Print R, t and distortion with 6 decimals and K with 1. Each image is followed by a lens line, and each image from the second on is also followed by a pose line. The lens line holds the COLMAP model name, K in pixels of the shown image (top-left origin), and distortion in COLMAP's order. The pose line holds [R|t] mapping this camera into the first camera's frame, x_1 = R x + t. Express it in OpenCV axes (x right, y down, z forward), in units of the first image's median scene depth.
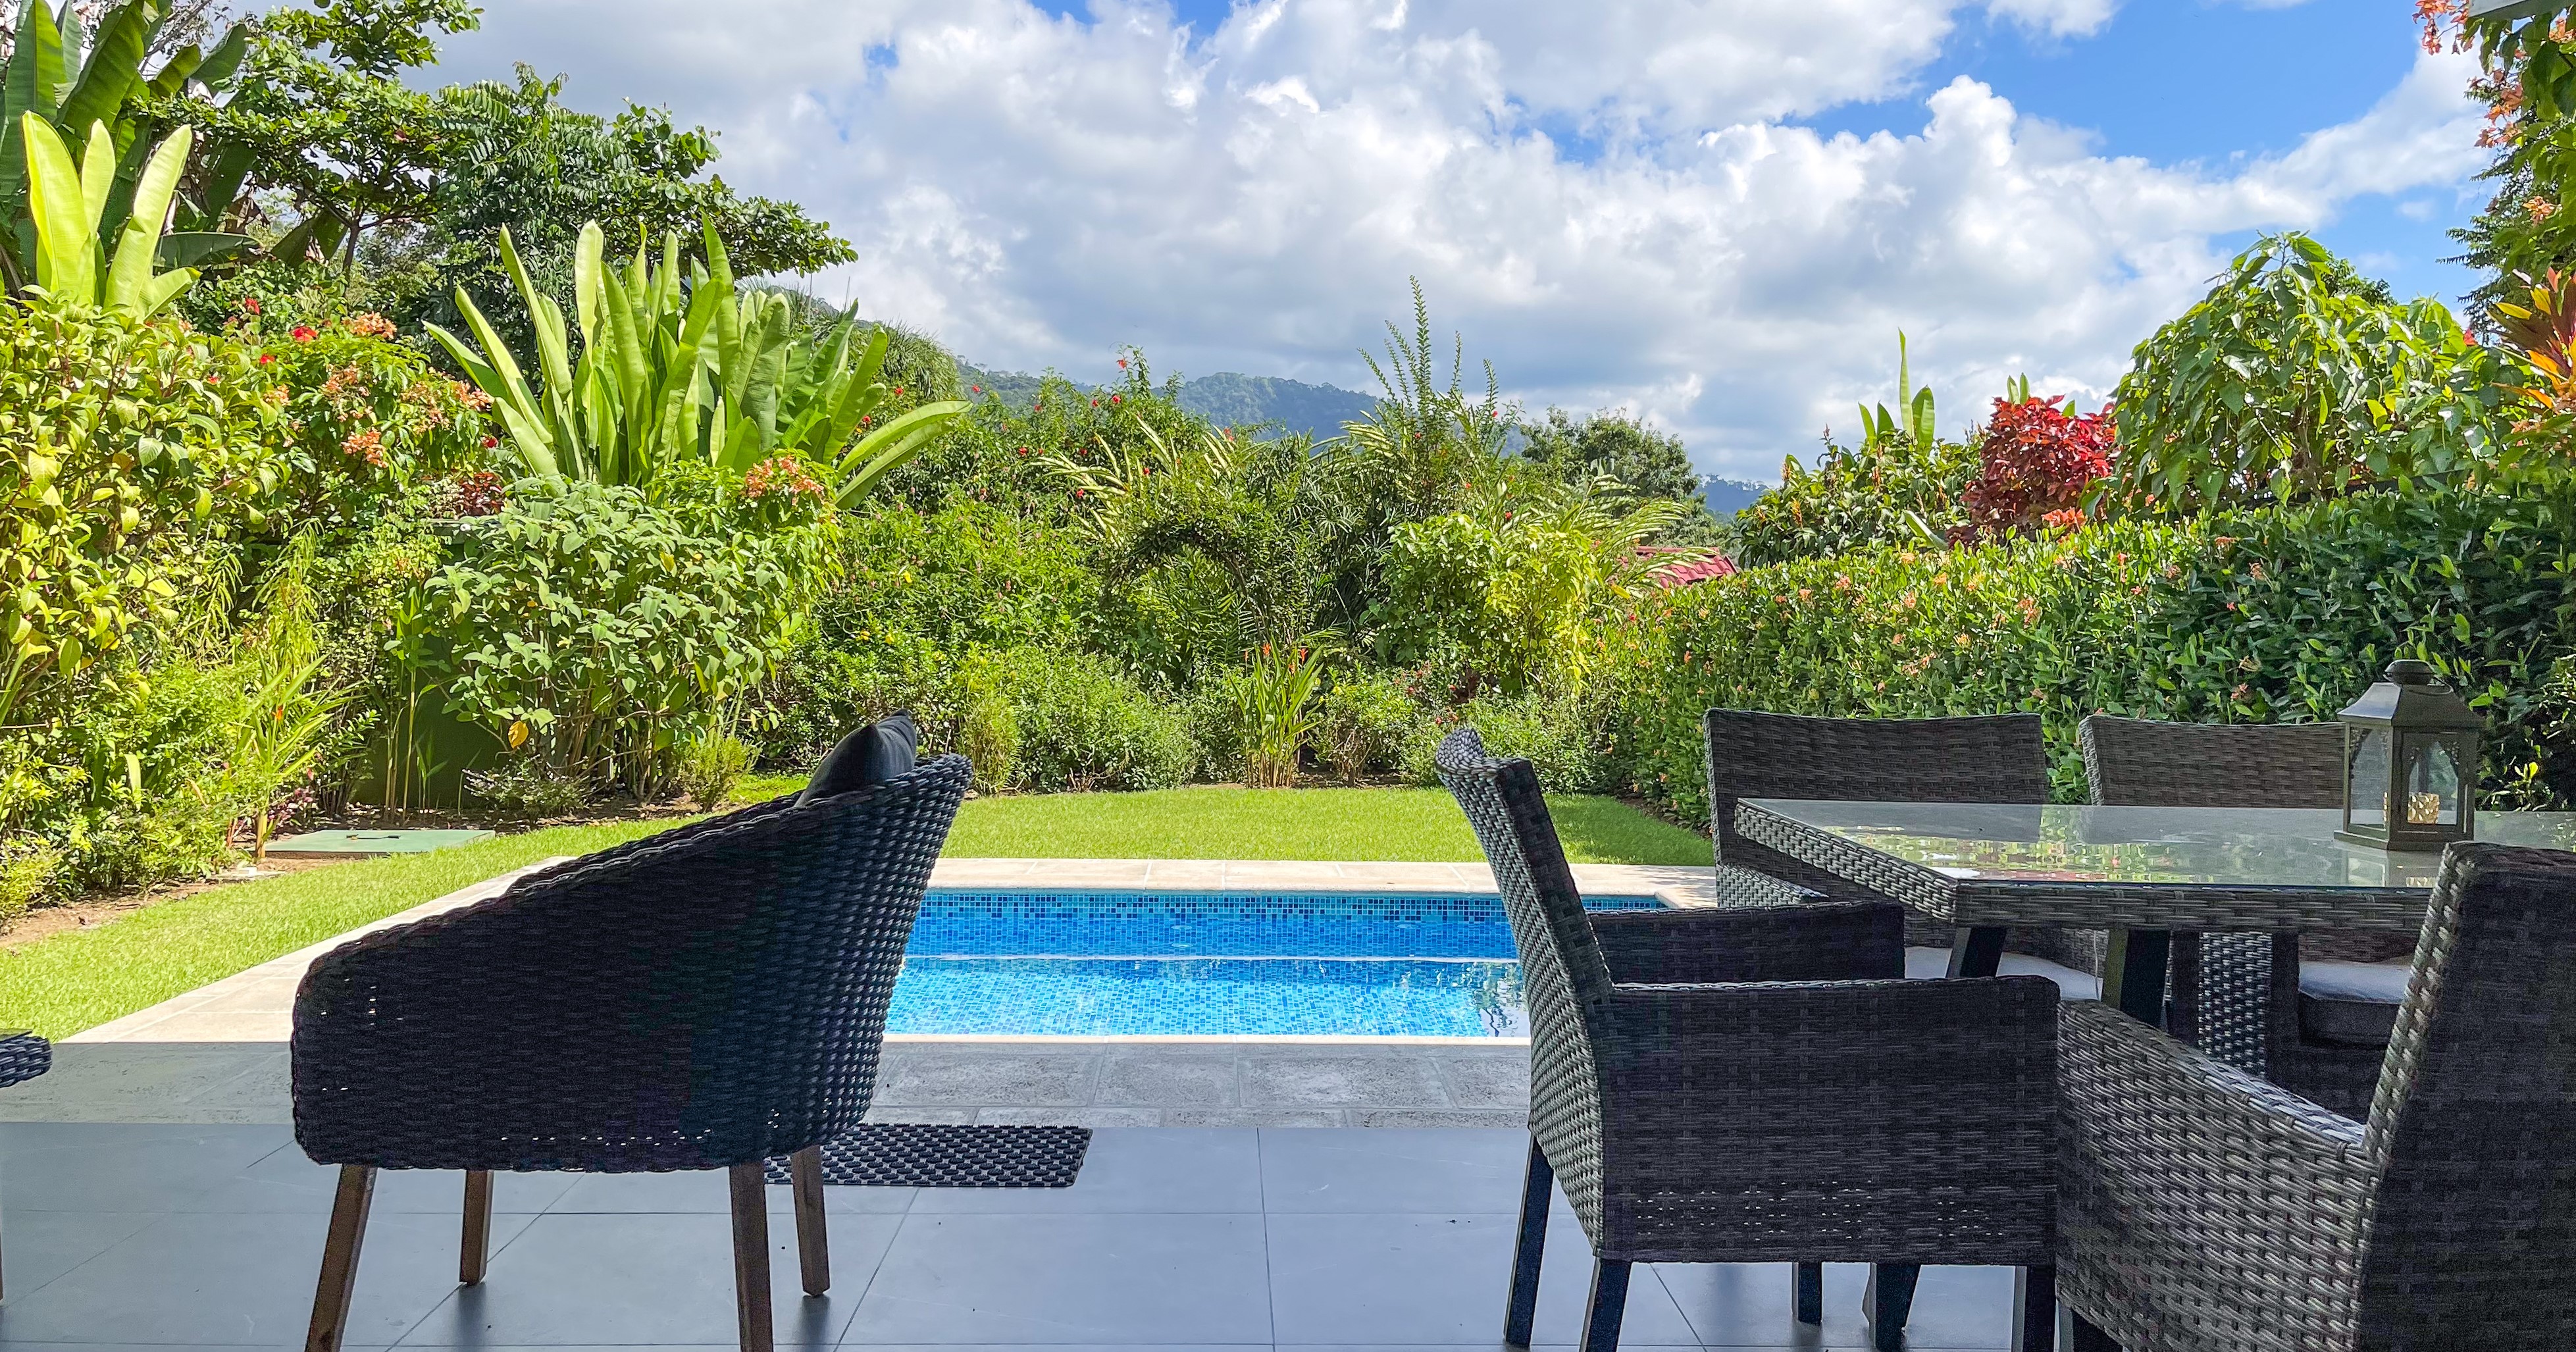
lens RADIAL K [[2010.2, 0, 1285.2], [0, 2010.2, 682.0], [0, 0, 1]] dist [0.024851, -0.038736]
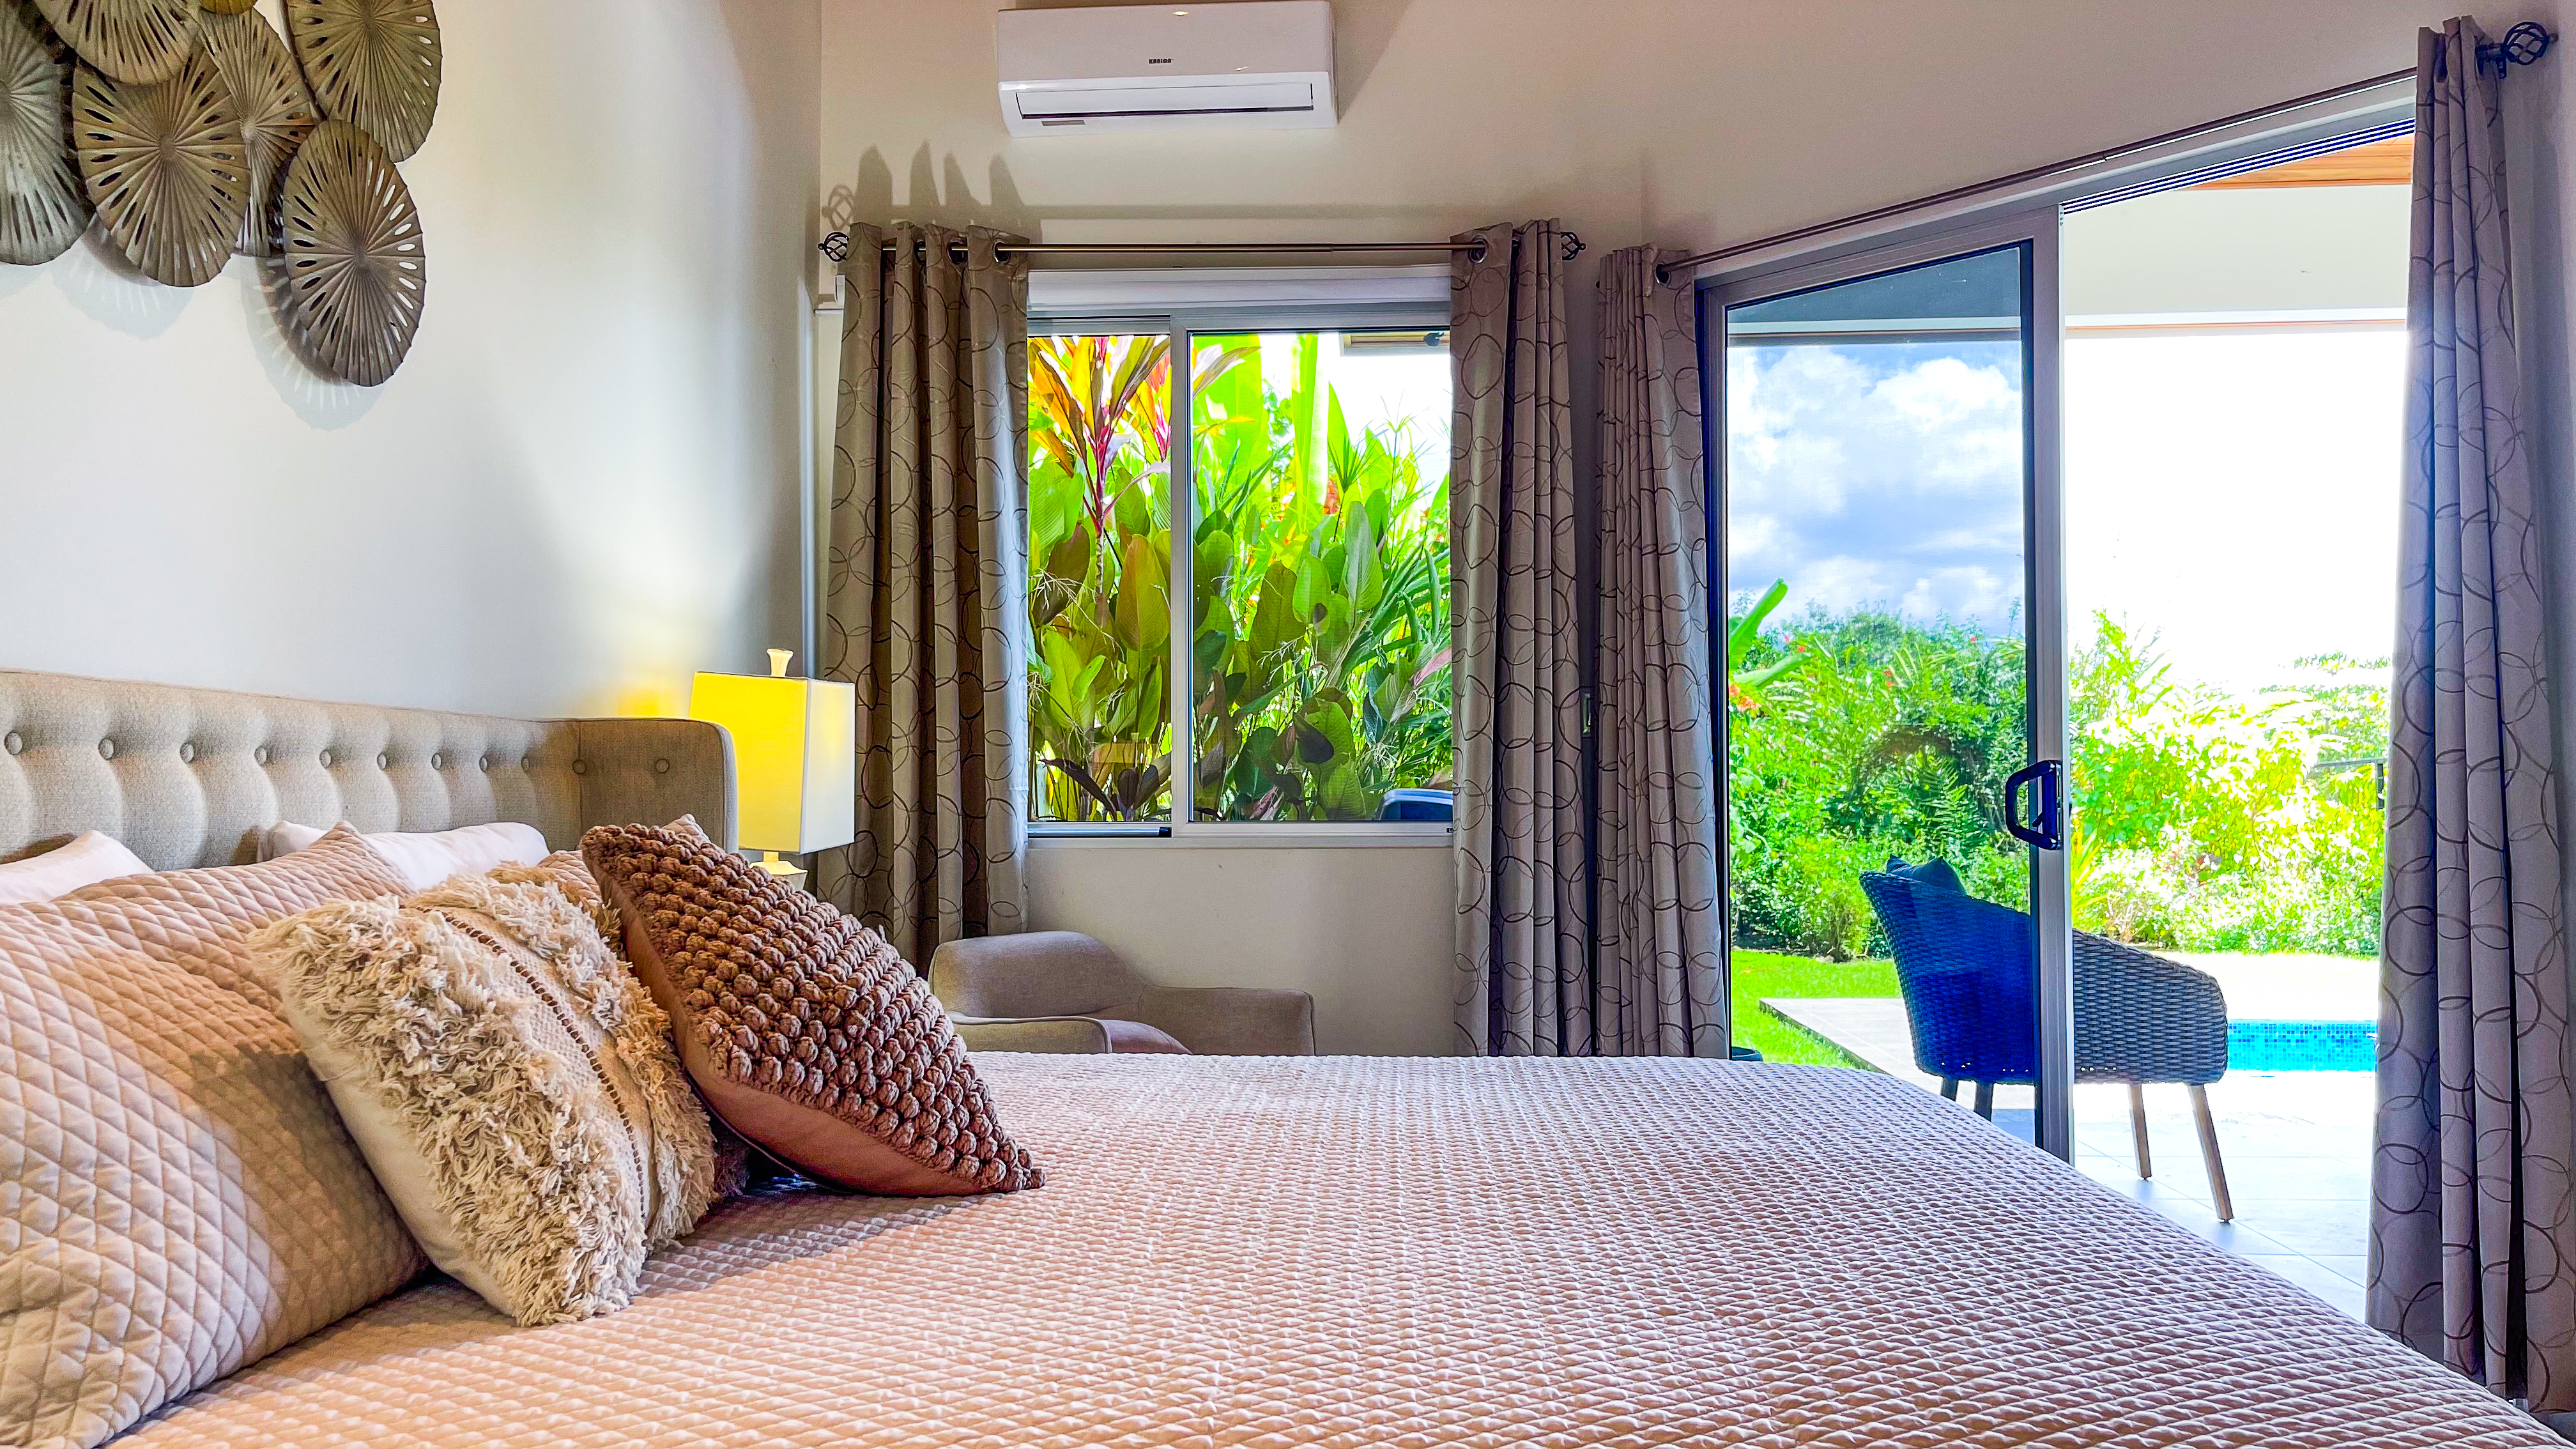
lens RADIAL K [[1956.3, 0, 1275.9], [0, 1956.3, 735.3], [0, 0, 1]] dist [0.053320, -0.046319]
pose [[0.993979, -0.023560, -0.107008, -0.338475], [0.015732, 0.997177, -0.073423, 0.004052], [0.108436, 0.071298, 0.991543, -0.180658]]
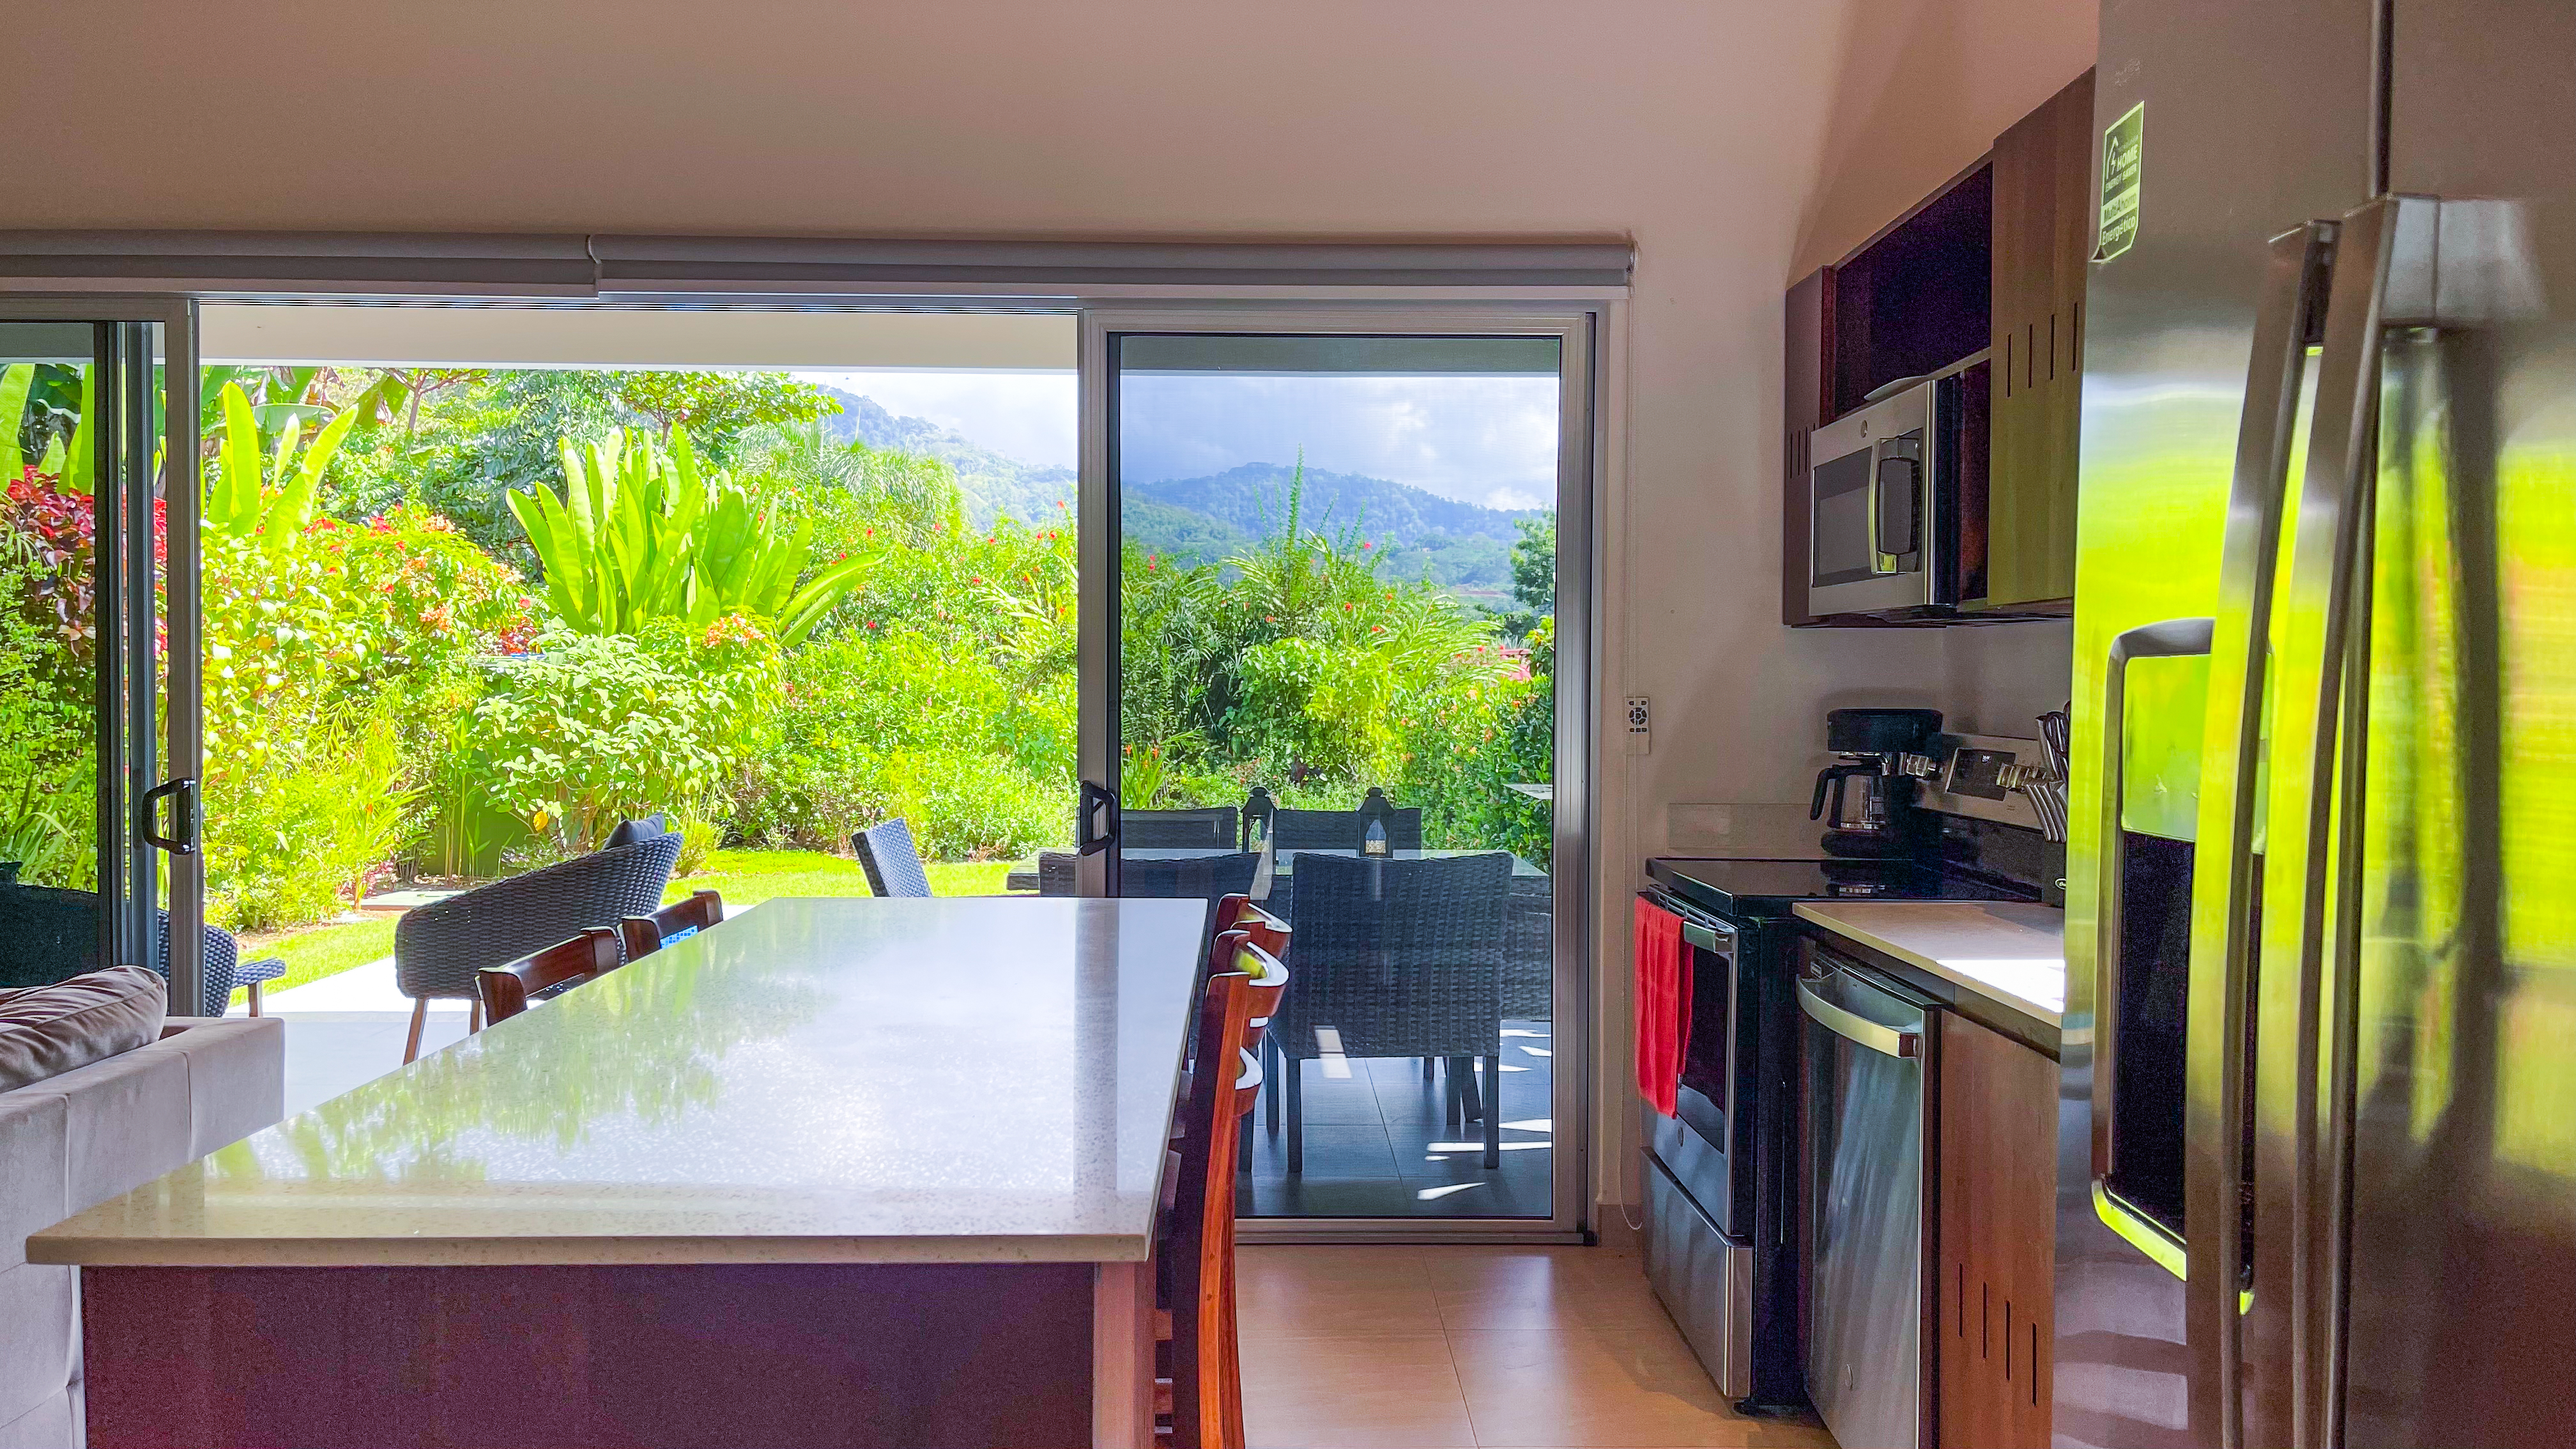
lens RADIAL K [[1956.3, 0, 1254.4], [0, 1956.3, 782.5], [0, 0, 1]] dist [0.053320, -0.046319]
pose [[0.999391, -0.007935, -0.033973, 0.120434], [0.008289, 0.999913, 0.010302, -0.008196], [0.033888, -0.010577, 0.999370, -0.257789]]
